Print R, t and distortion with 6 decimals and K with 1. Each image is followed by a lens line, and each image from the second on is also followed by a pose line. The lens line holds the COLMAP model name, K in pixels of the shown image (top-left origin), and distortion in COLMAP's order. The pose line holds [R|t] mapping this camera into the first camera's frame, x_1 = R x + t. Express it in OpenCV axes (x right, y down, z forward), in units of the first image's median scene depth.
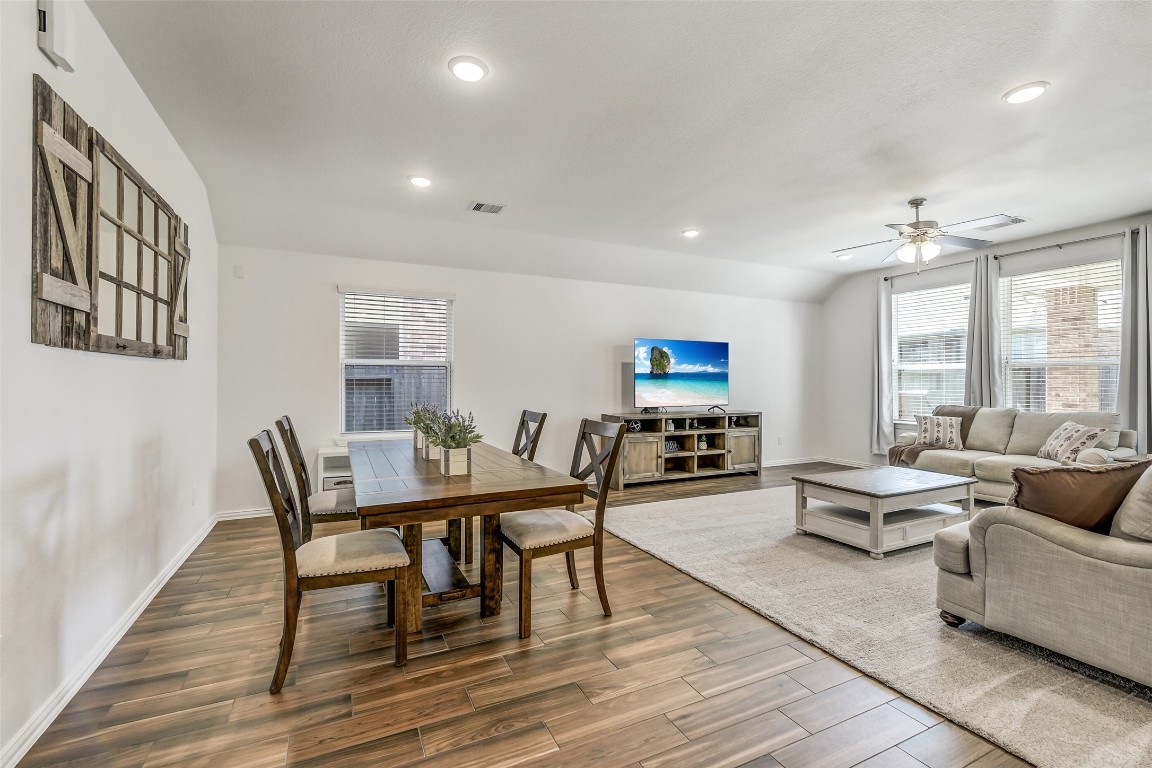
lens RADIAL K [[498.6, 0, 576.0], [0, 498.6, 384.0], [0, 0, 1]] dist [0.001529, 0.000184]
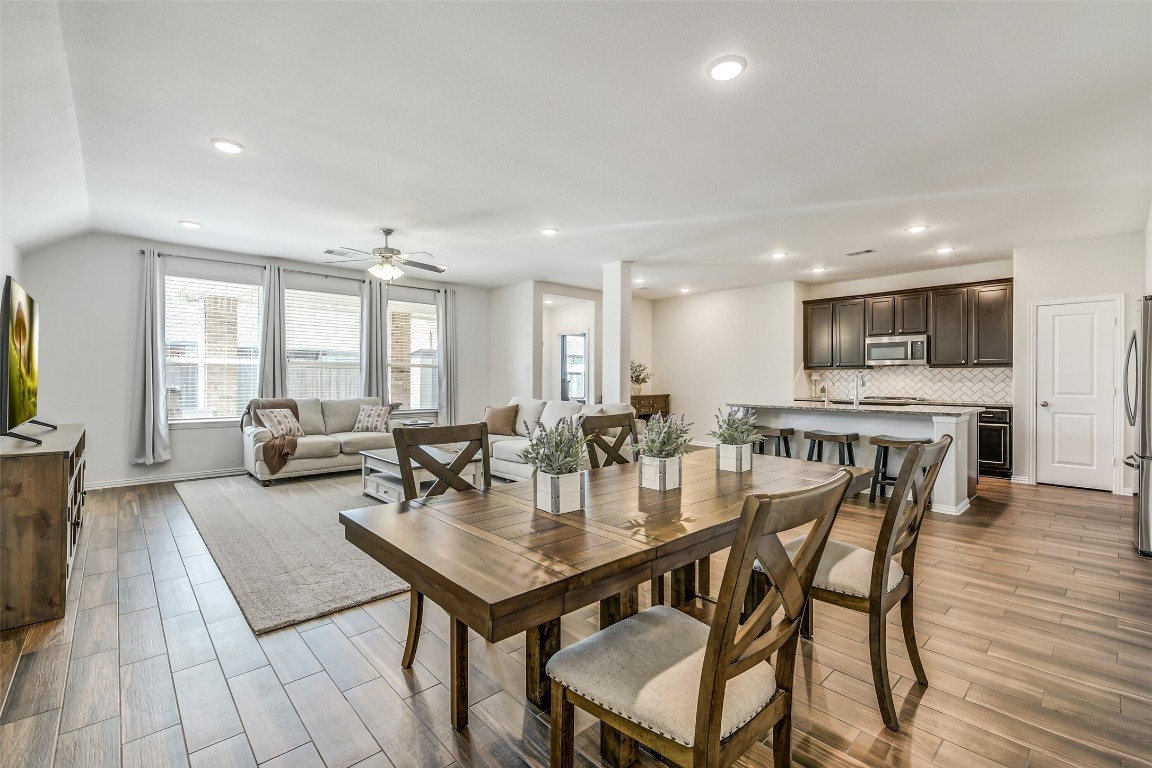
lens RADIAL K [[498.6, 0, 576.0], [0, 498.6, 384.0], [0, 0, 1]] dist [0.001529, 0.000184]
pose [[-0.296672, -0.010644, 0.954920, -0.477375], [-0.000948, 0.999941, 0.010852, -0.000598], [-0.954979, 0.002314, -0.296664, 0.692196]]
